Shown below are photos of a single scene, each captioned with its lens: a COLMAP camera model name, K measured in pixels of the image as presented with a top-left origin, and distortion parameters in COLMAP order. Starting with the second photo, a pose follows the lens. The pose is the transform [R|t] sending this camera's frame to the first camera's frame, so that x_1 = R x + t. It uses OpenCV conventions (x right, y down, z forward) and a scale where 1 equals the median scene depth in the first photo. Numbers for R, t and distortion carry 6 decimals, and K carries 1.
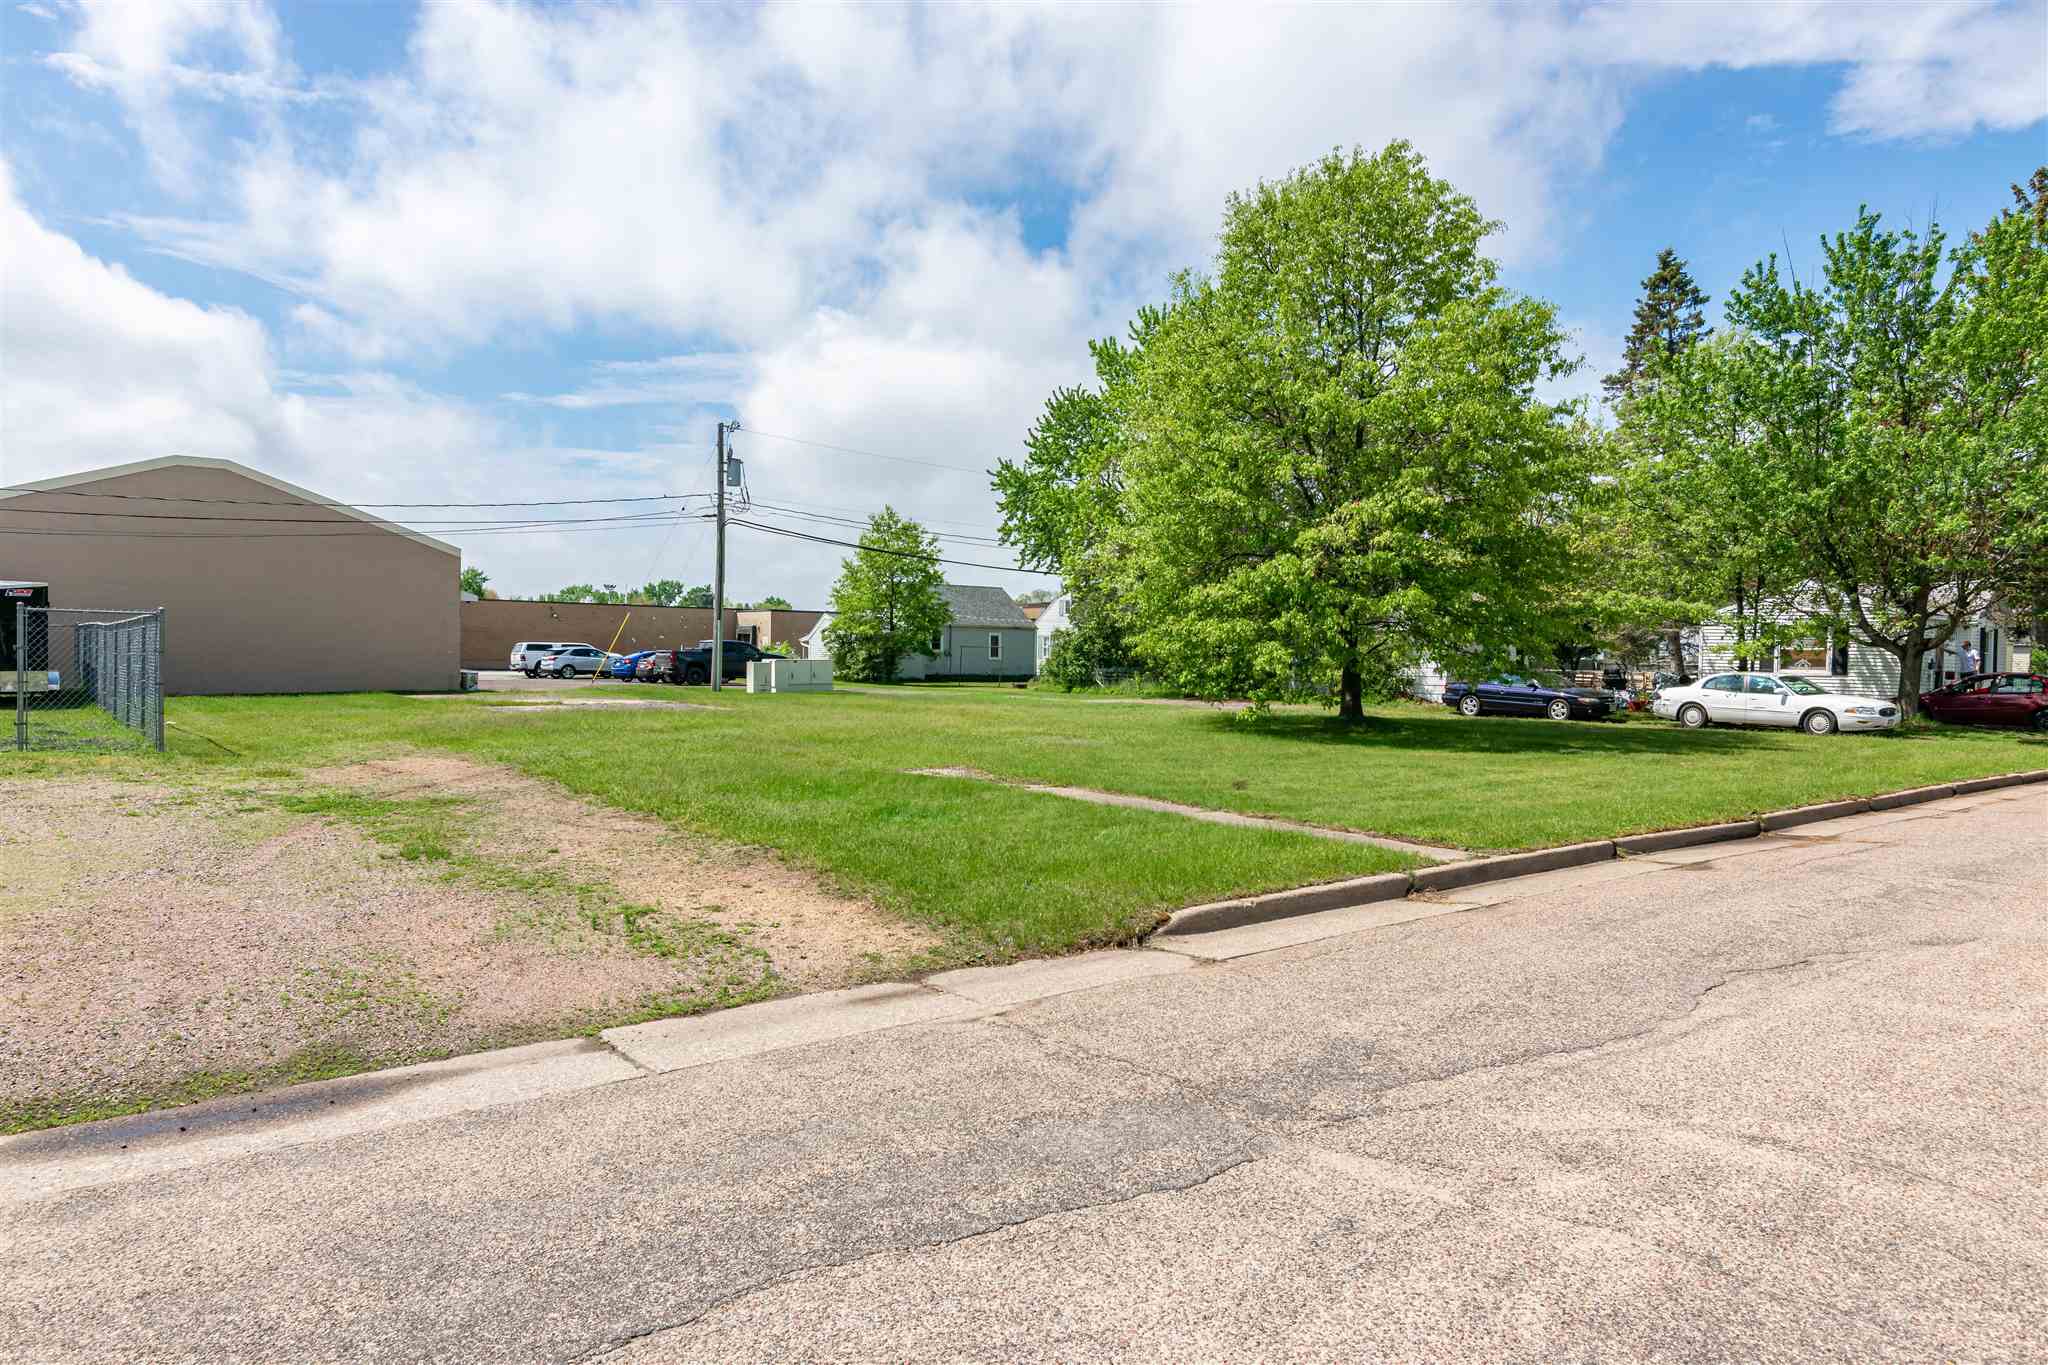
lens RADIAL K [[1255.1, 0, 983.5], [0, 1255.1, 662.6], [0, 0, 1]] dist [0.008520, -0.003567]
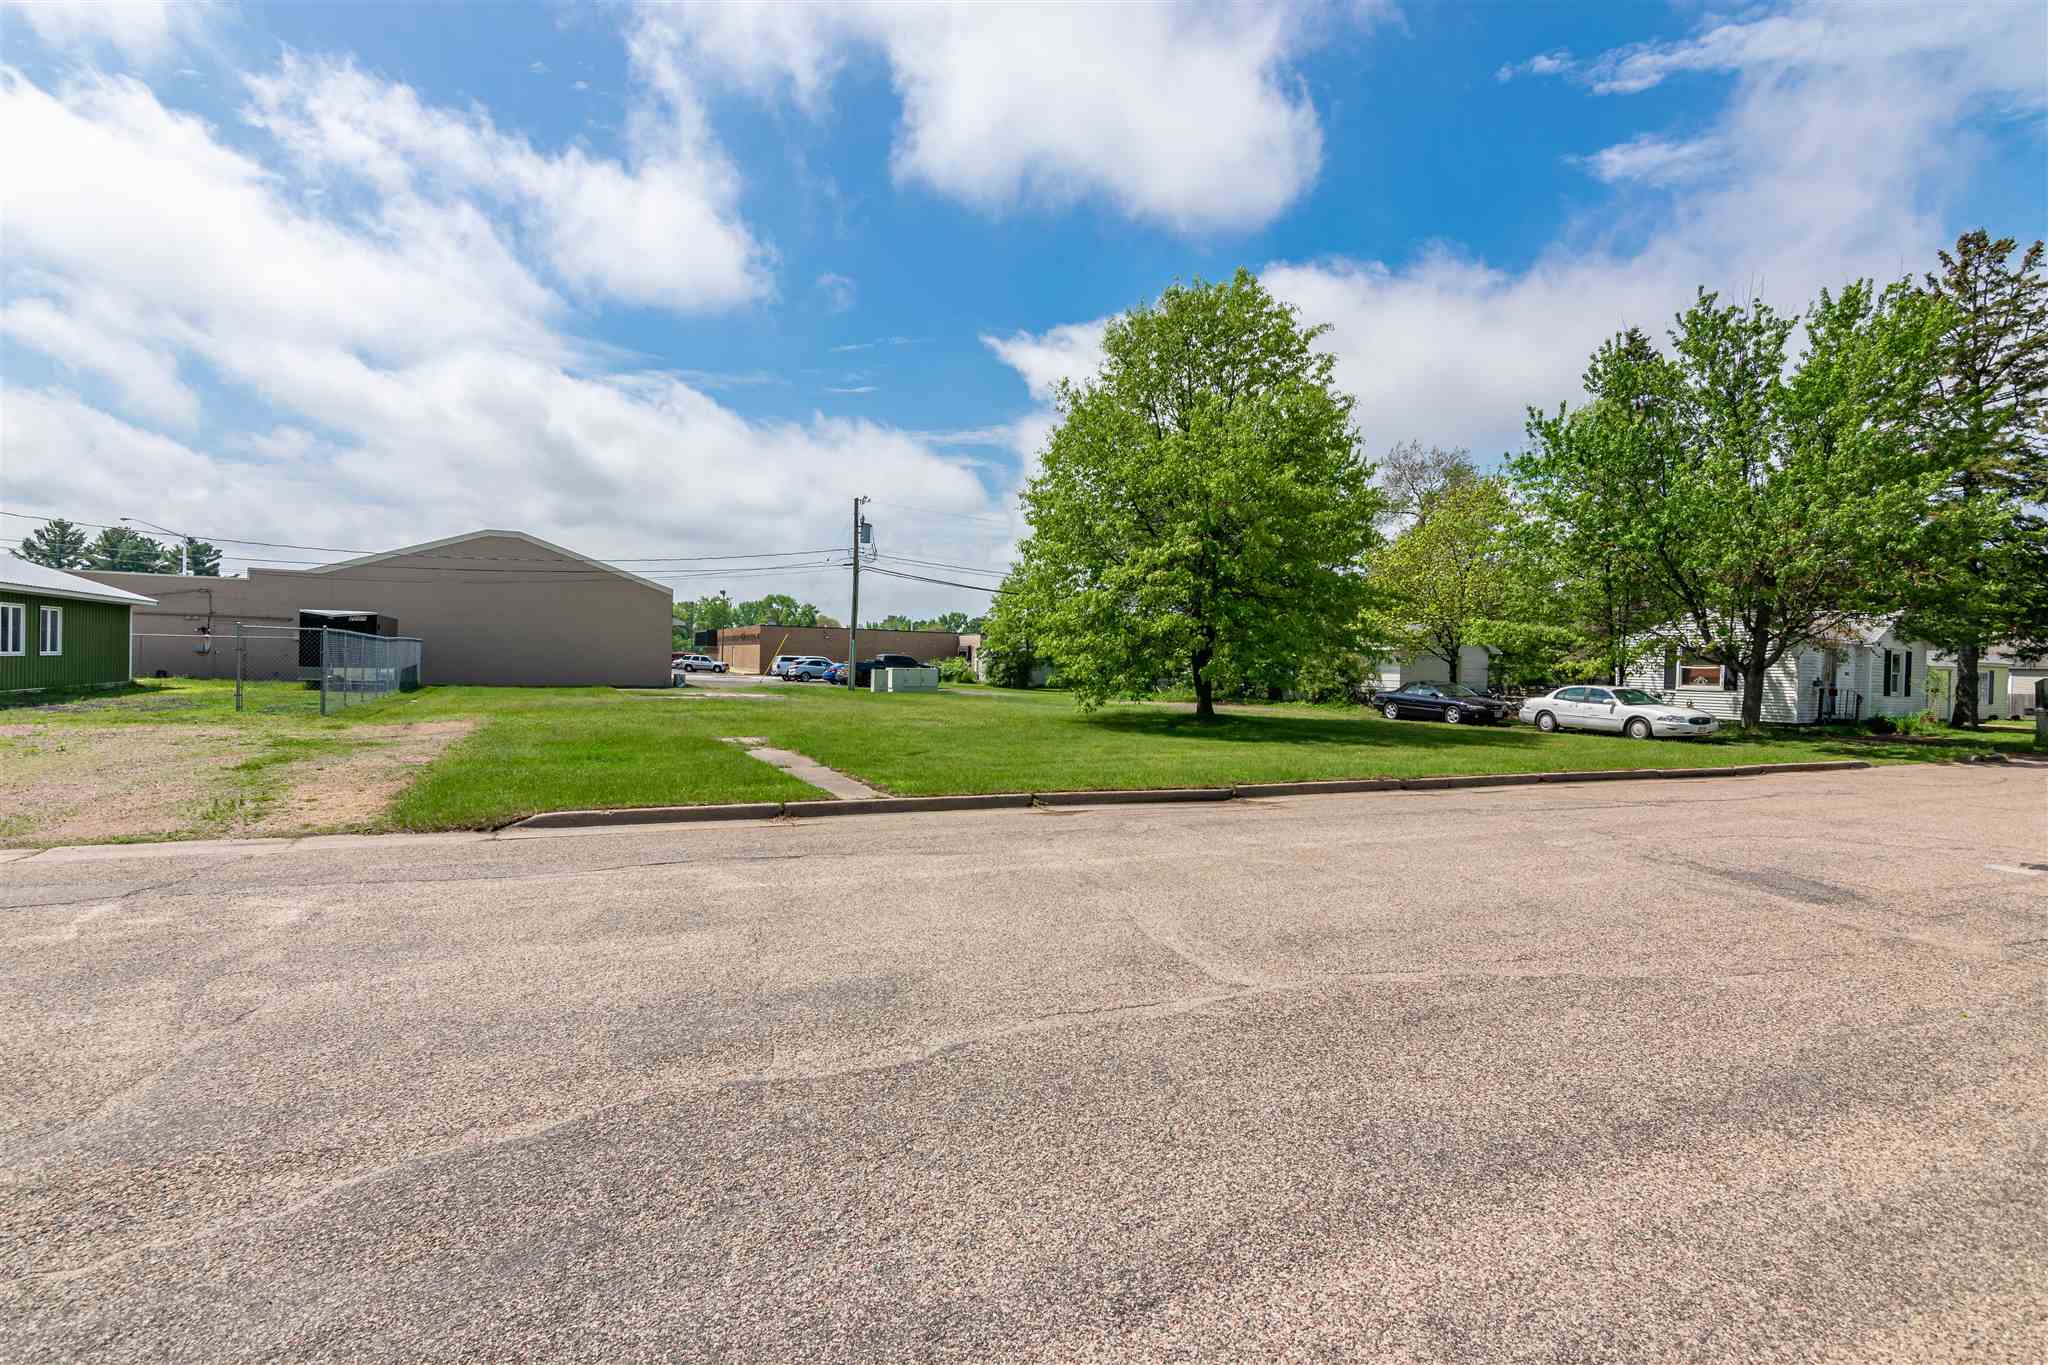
lens RADIAL K [[970.9, 0, 992.4], [0, 970.9, 683.4], [0, 0, 1]] dist [-0.000724, 0.001033]
pose [[0.975101, 0.014083, -0.221316, 0.177457], [-0.012244, 0.999878, 0.009678, 0.002293], [0.221425, -0.006727, 0.975154, -0.014904]]
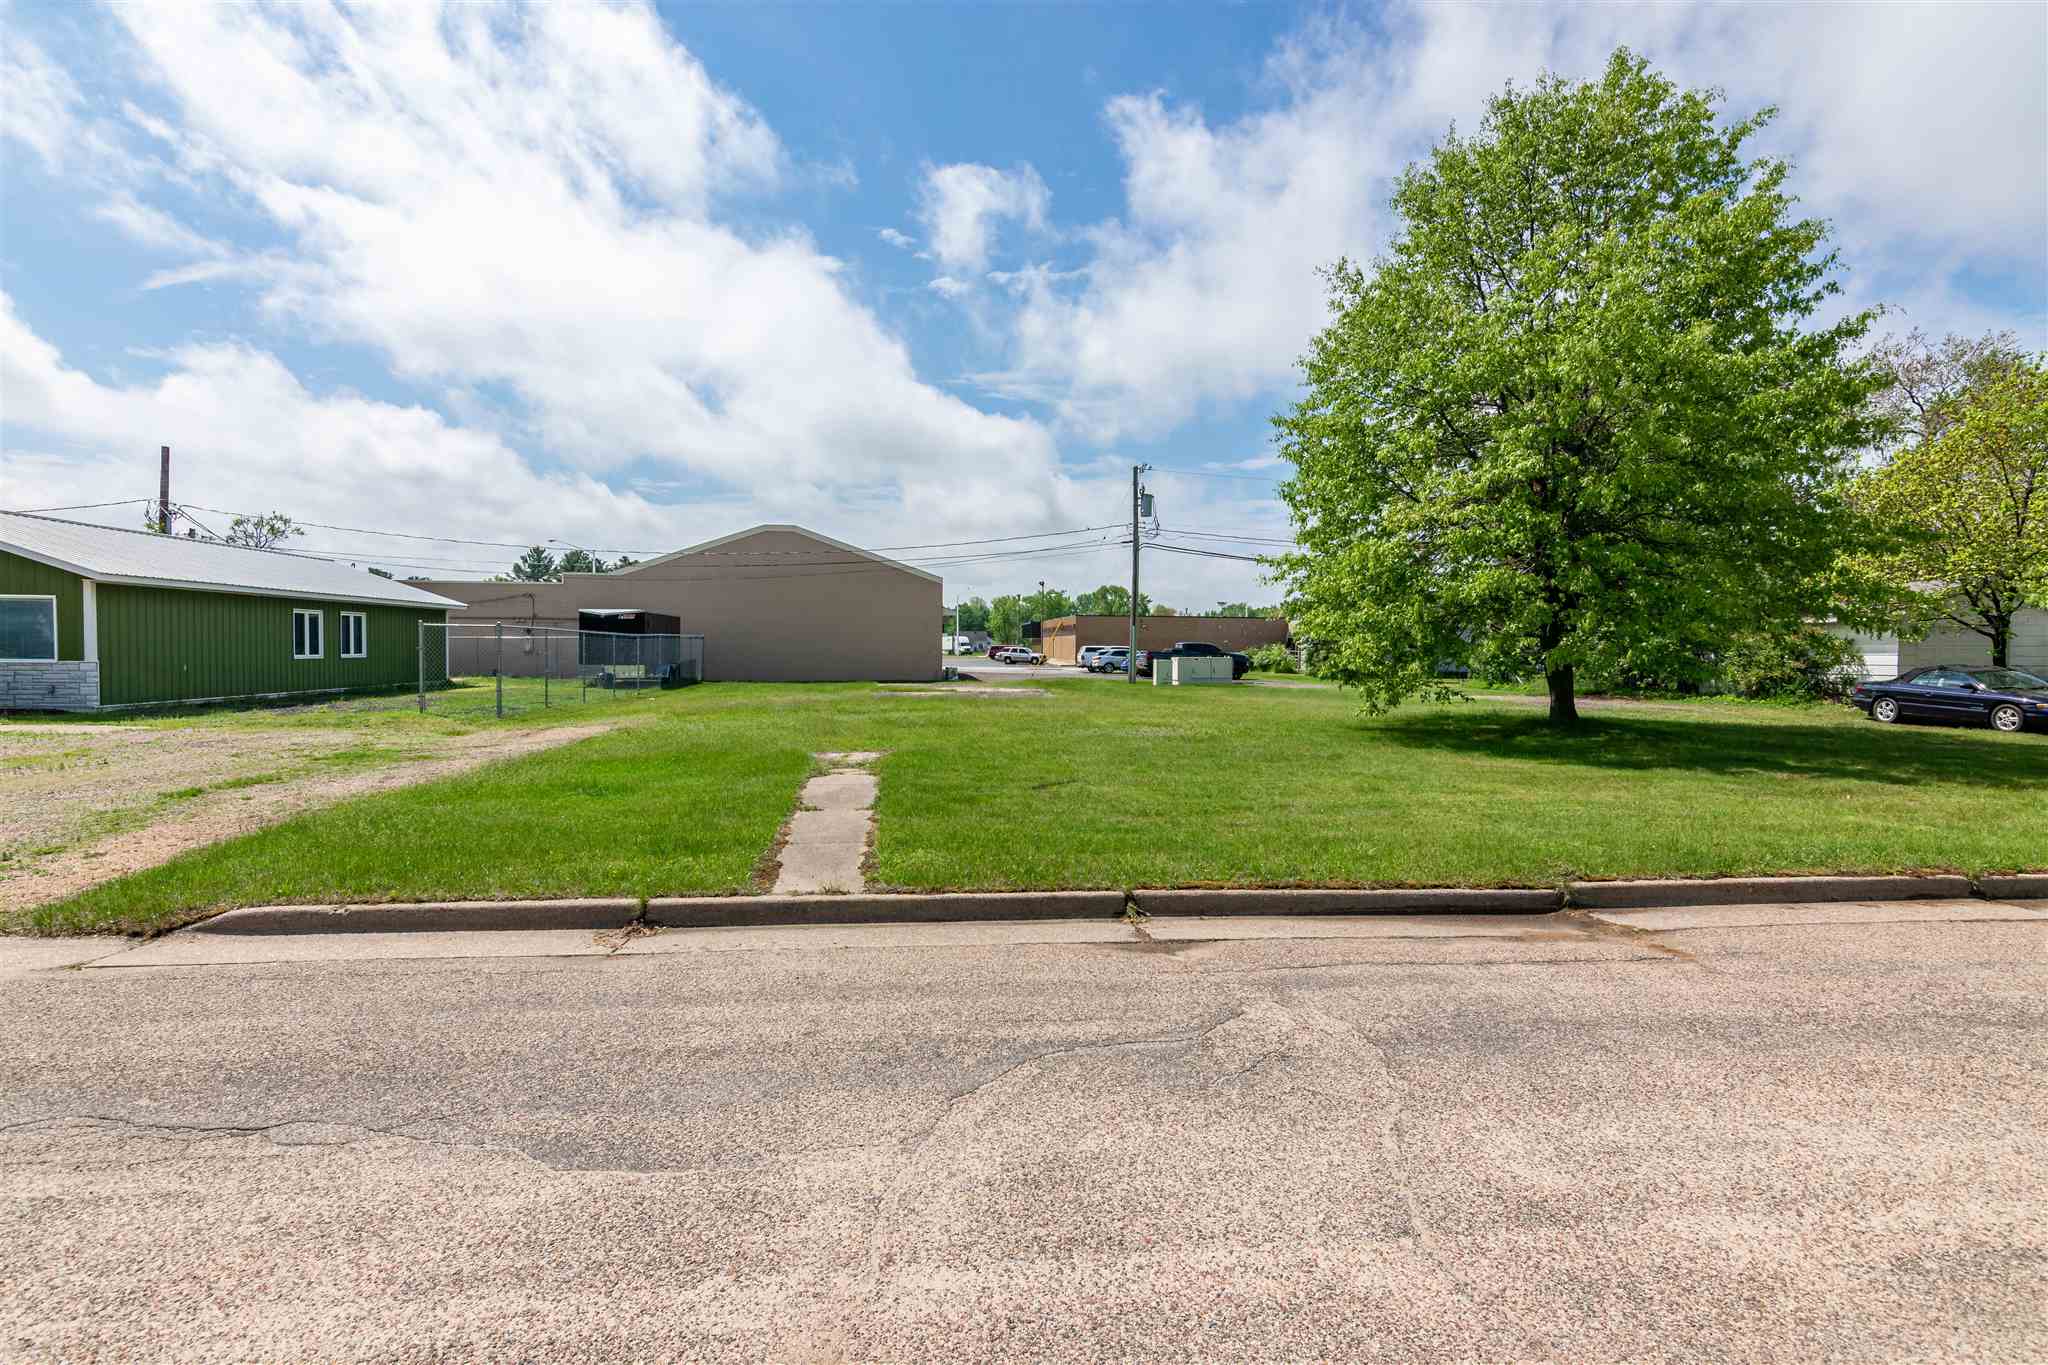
lens RADIAL K [[970.9, 0, 1018.3], [0, 970.9, 678.8], [0, 0, 1]] dist [-0.000724, 0.001033]
pose [[0.853681, 0.008052, -0.520735, 0.189914], [0.001028, 0.999852, 0.017146, 0.001486], [0.520796, -0.015173, 0.853546, 0.123148]]
